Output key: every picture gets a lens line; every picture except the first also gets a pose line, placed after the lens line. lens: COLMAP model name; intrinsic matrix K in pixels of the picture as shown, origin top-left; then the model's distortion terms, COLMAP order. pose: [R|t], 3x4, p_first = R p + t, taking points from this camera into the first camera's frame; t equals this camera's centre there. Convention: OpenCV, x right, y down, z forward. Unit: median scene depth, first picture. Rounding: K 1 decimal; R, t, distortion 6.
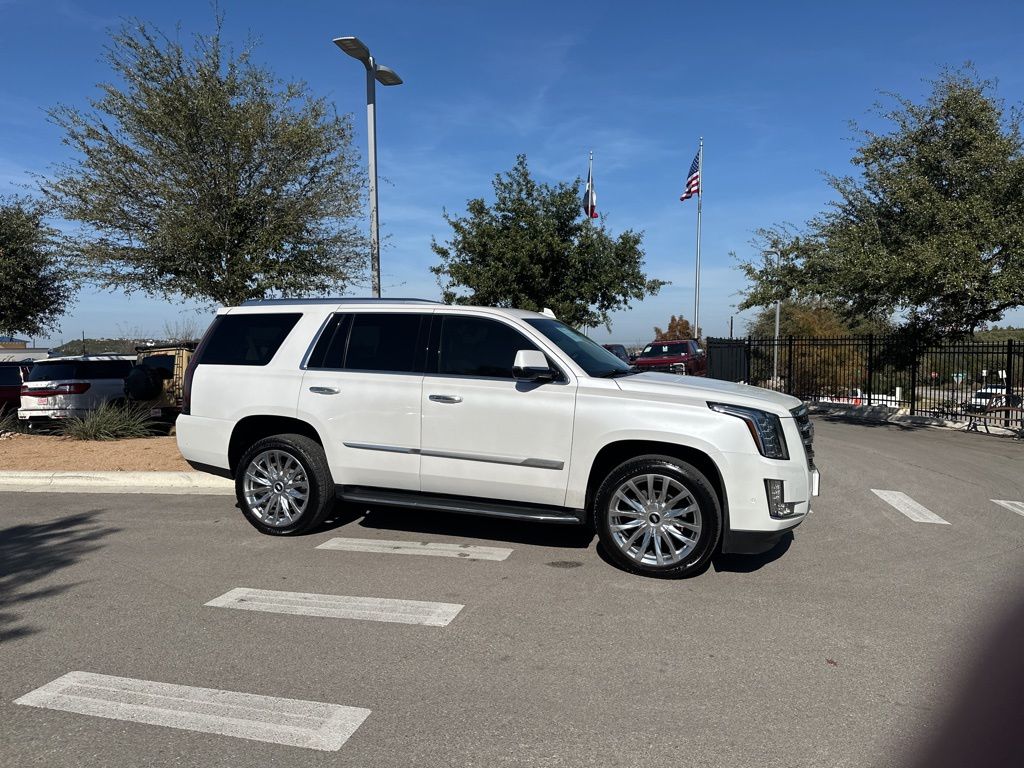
lens RADIAL K [[730.9, 0, 509.7], [0, 730.9, 390.0], [0, 0, 1]] dist [0.056170, -0.071268]
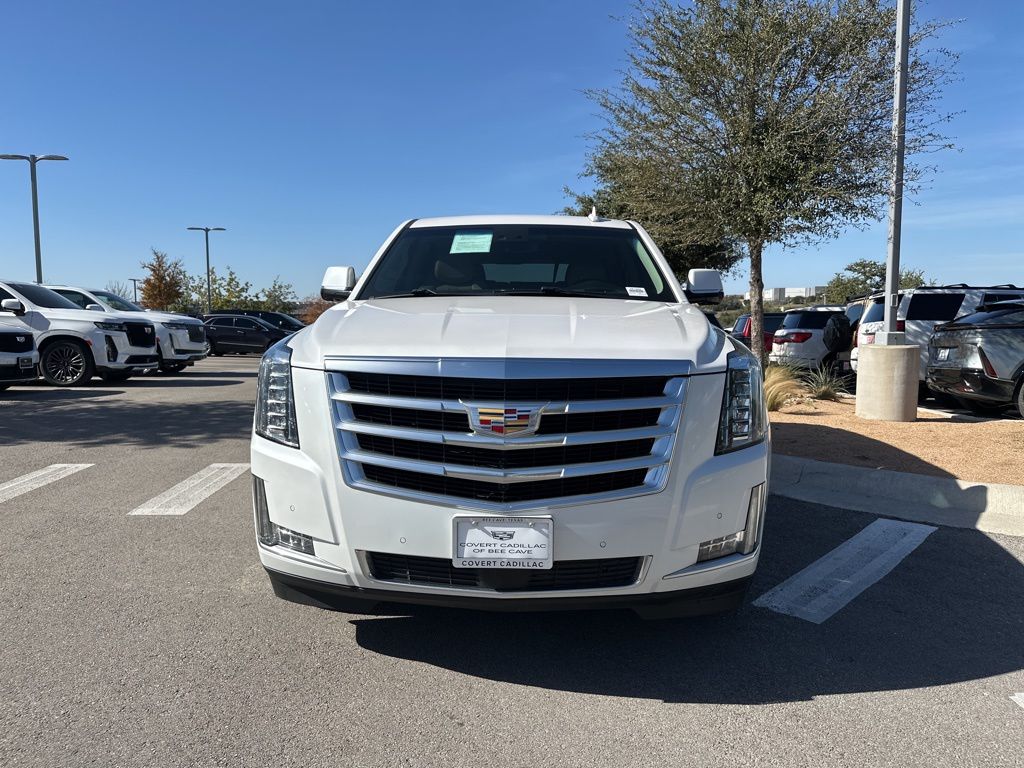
lens RADIAL K [[730.9, 0, 522.2], [0, 730.9, 380.7], [0, 0, 1]] dist [0.056170, -0.071268]
pose [[0.323936, 0.093896, -0.941408, 0.731868], [-0.056558, 0.995205, 0.079800, -0.005152], [0.944387, 0.027394, 0.327693, 0.773905]]
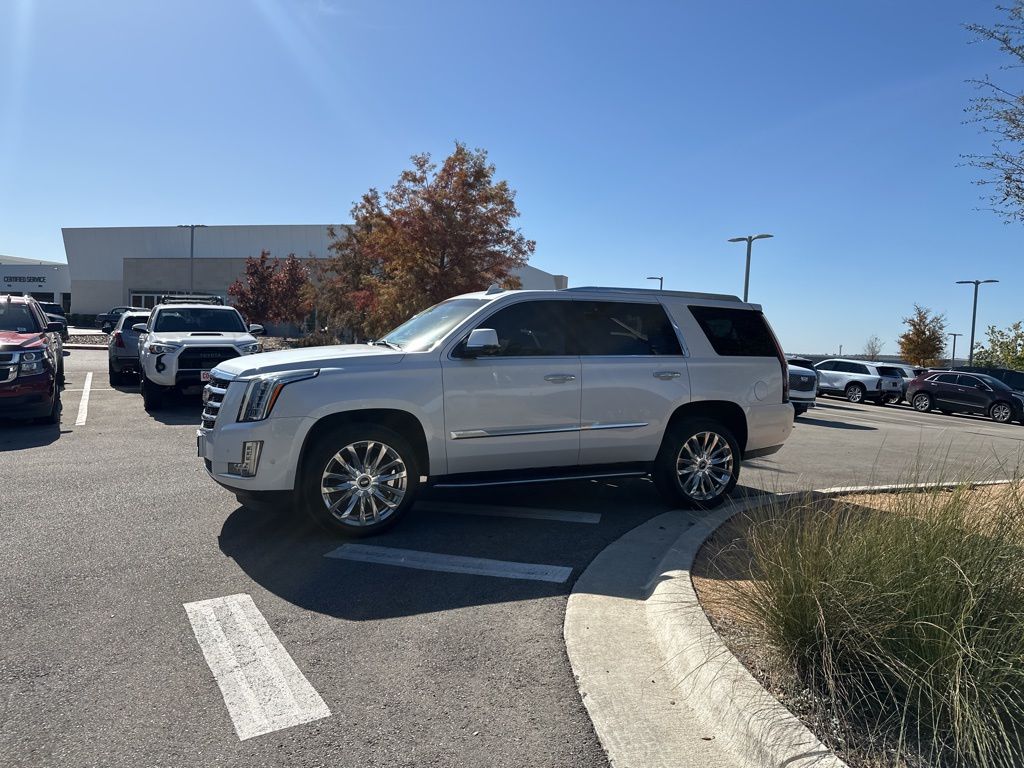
lens RADIAL K [[730.9, 0, 511.7], [0, 730.9, 377.0], [0, 0, 1]] dist [0.056170, -0.071268]
pose [[-0.717387, 0.004434, -0.696661, 0.740607], [-0.080137, 0.992817, 0.088839, -0.085589], [0.692051, 0.119561, -0.711879, 1.810568]]
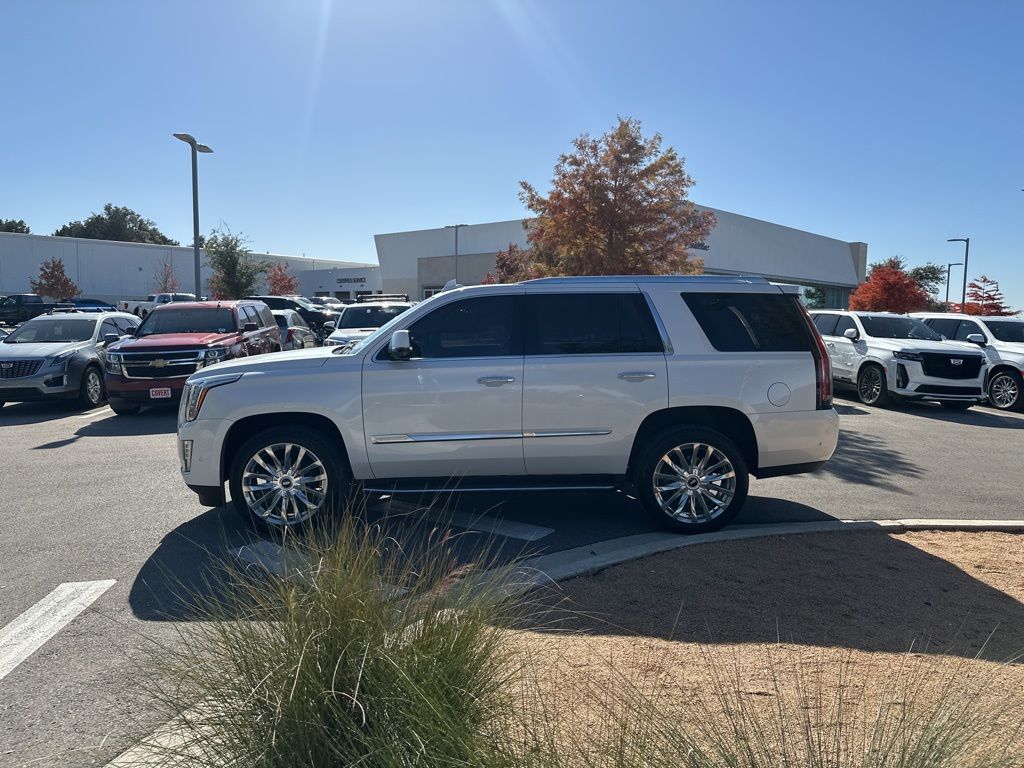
lens RADIAL K [[730.9, 0, 510.9], [0, 730.9, 391.2], [0, 0, 1]] dist [0.056170, -0.071268]
pose [[-0.935920, 0.026405, -0.351223, 0.323429], [-0.030367, 0.987423, 0.155155, -0.128043], [0.350902, 0.155878, -0.923347, 1.990984]]
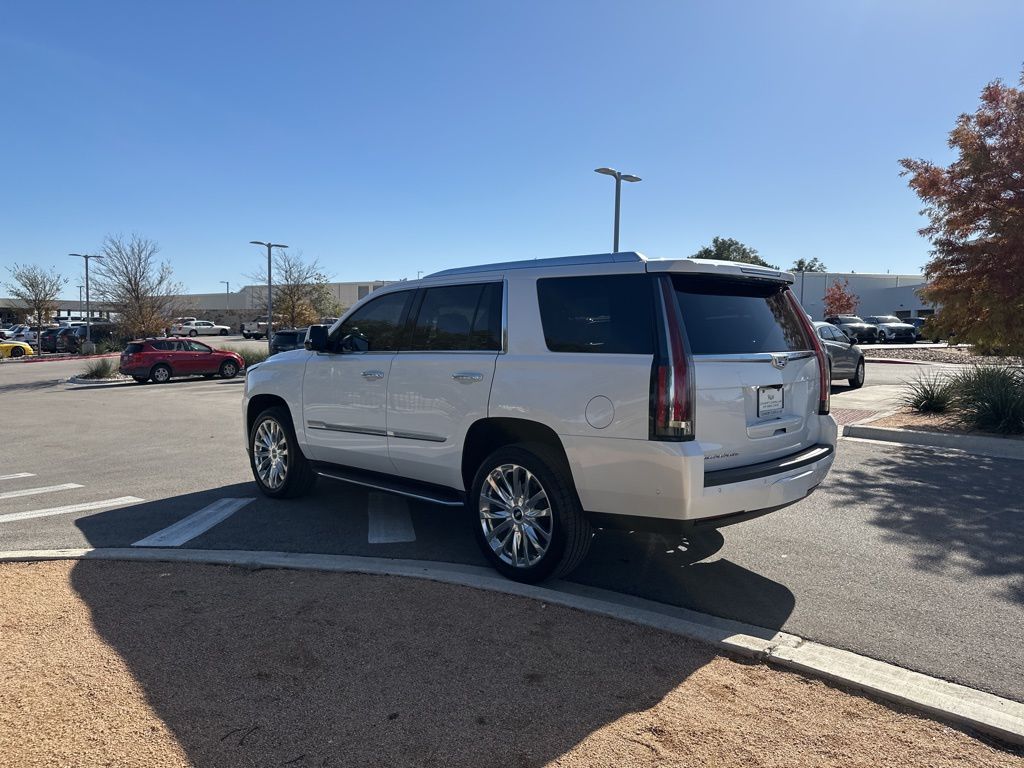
lens RADIAL K [[730.9, 0, 511.5], [0, 730.9, 374.8], [0, 0, 1]] dist [0.056170, -0.071268]
pose [[-0.901242, -0.040042, 0.431462, -0.487872], [0.008939, 0.993791, 0.110901, -0.100203], [-0.433224, 0.103805, -0.895288, 1.885012]]
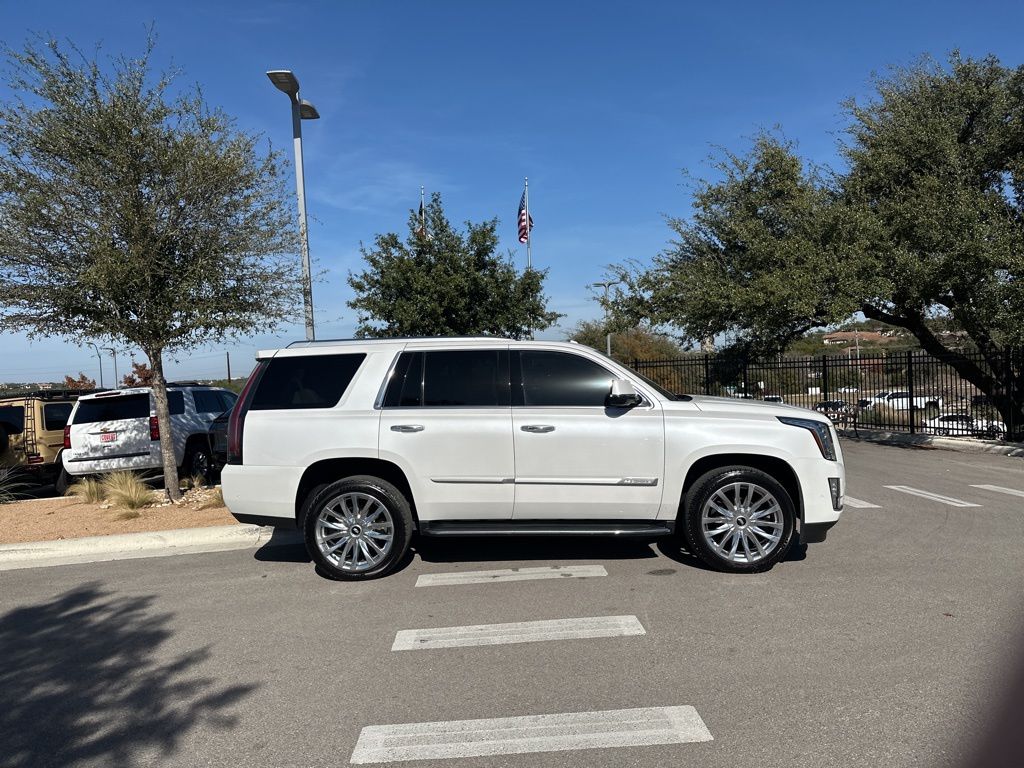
lens RADIAL K [[730.9, 0, 514.3], [0, 730.9, 388.7], [0, 0, 1]] dist [0.056170, -0.071268]
pose [[0.957241, -0.047417, 0.285378, -0.367636], [0.059131, 0.997719, -0.032565, -0.011739], [-0.283183, 0.048047, 0.957862, -0.006537]]
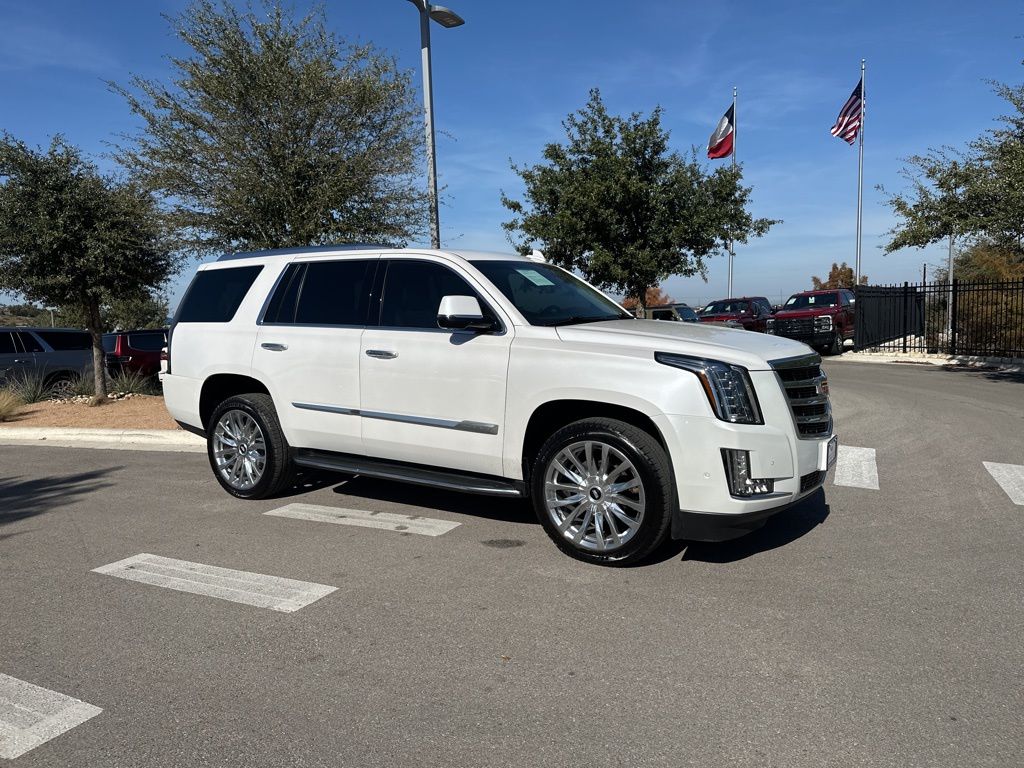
lens RADIAL K [[730.9, 0, 510.4], [0, 730.9, 383.0], [0, 0, 1]] dist [0.056170, -0.071268]
pose [[0.974272, -0.004398, -0.225334, 0.233402], [0.014117, 0.999037, 0.041538, 0.011311], [0.224935, -0.043650, 0.973396, 0.141501]]
